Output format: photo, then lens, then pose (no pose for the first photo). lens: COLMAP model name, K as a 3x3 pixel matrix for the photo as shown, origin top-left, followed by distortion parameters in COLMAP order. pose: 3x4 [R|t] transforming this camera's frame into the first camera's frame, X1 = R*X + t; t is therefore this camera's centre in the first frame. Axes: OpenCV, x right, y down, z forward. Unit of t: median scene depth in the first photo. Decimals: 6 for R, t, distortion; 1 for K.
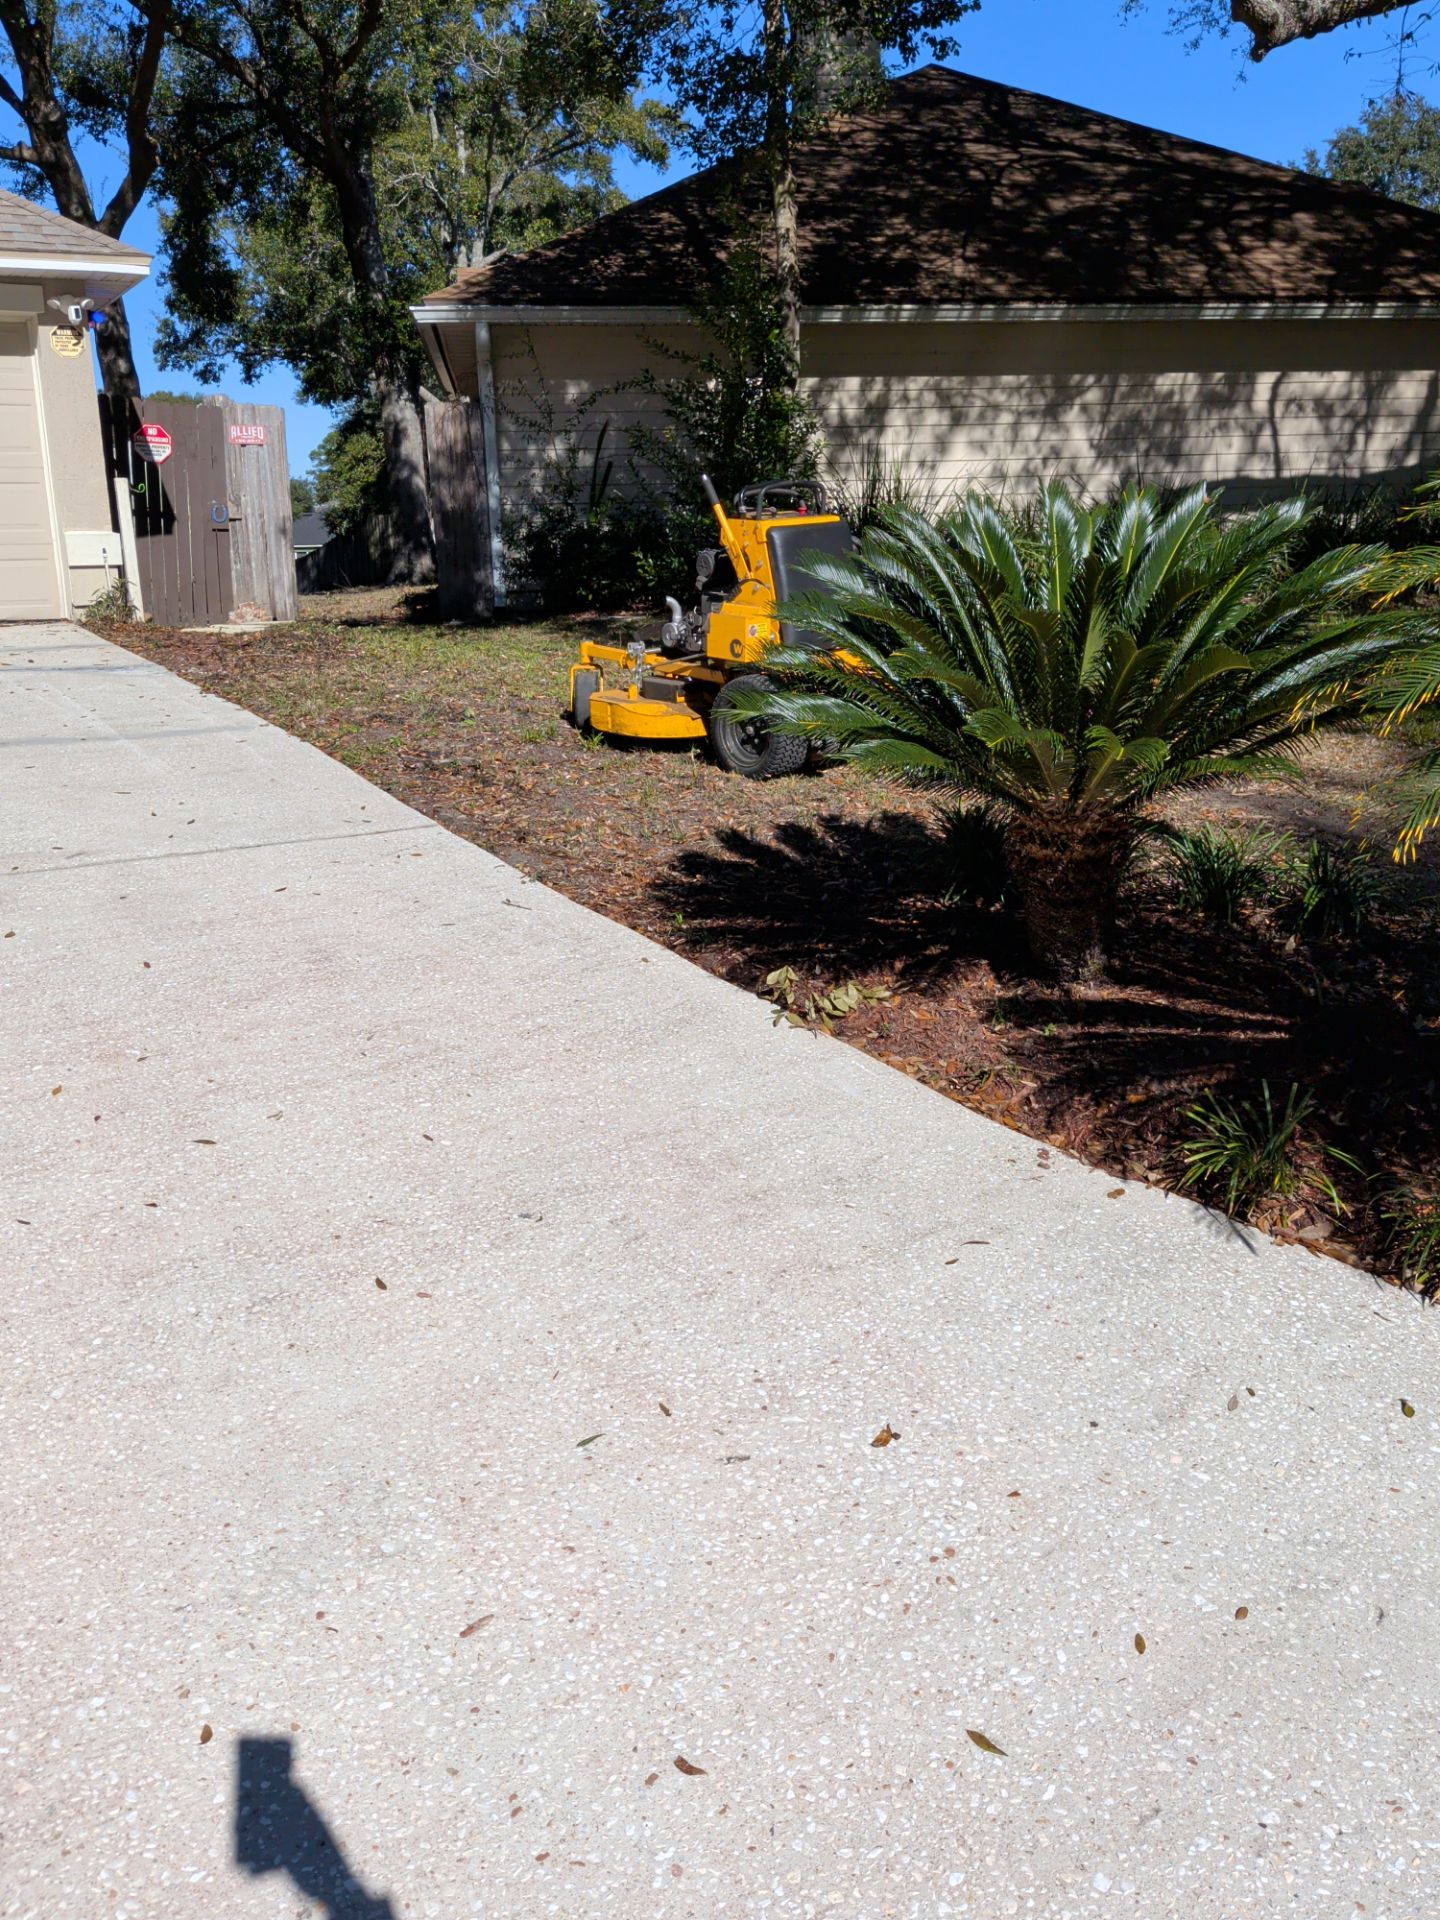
lens RADIAL K [[1673.5, 0, 720.0], [0, 1673.5, 960.0], [0, 0, 1]] dist [0.096159, -0.207156]
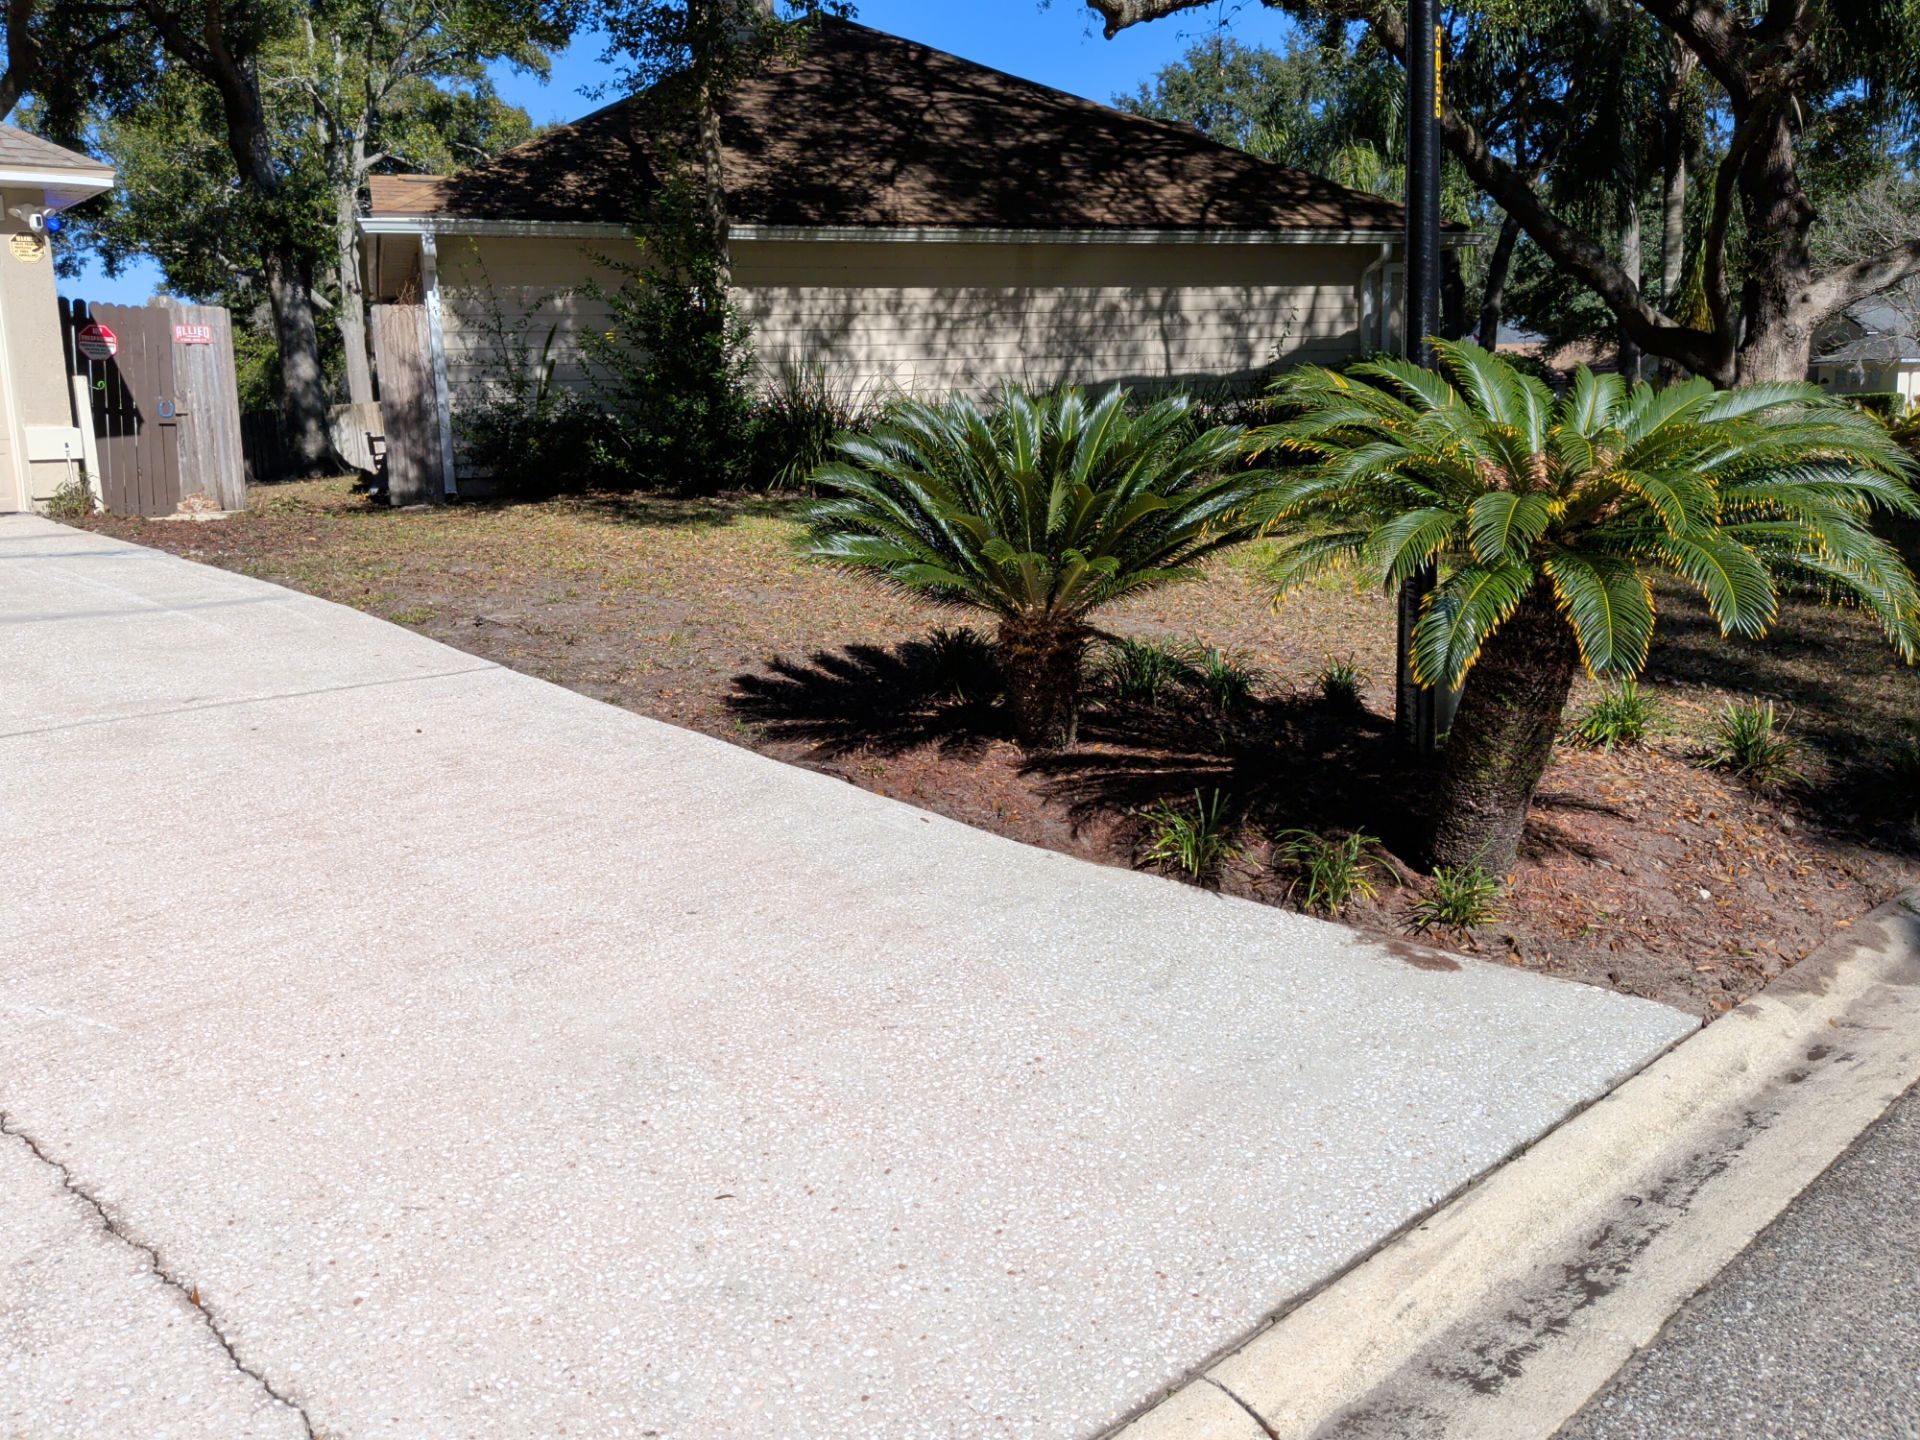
lens RADIAL K [[1770.4, 0, 960.0], [0, 1770.4, 720.0], [0, 0, 1]] dist [0.085807, -0.141970]
pose [[0.975817, -0.043805, 0.214153, -0.131656], [0.061770, 0.995044, -0.077928, 0.078699], [-0.209678, 0.089272, 0.973687, -0.294980]]
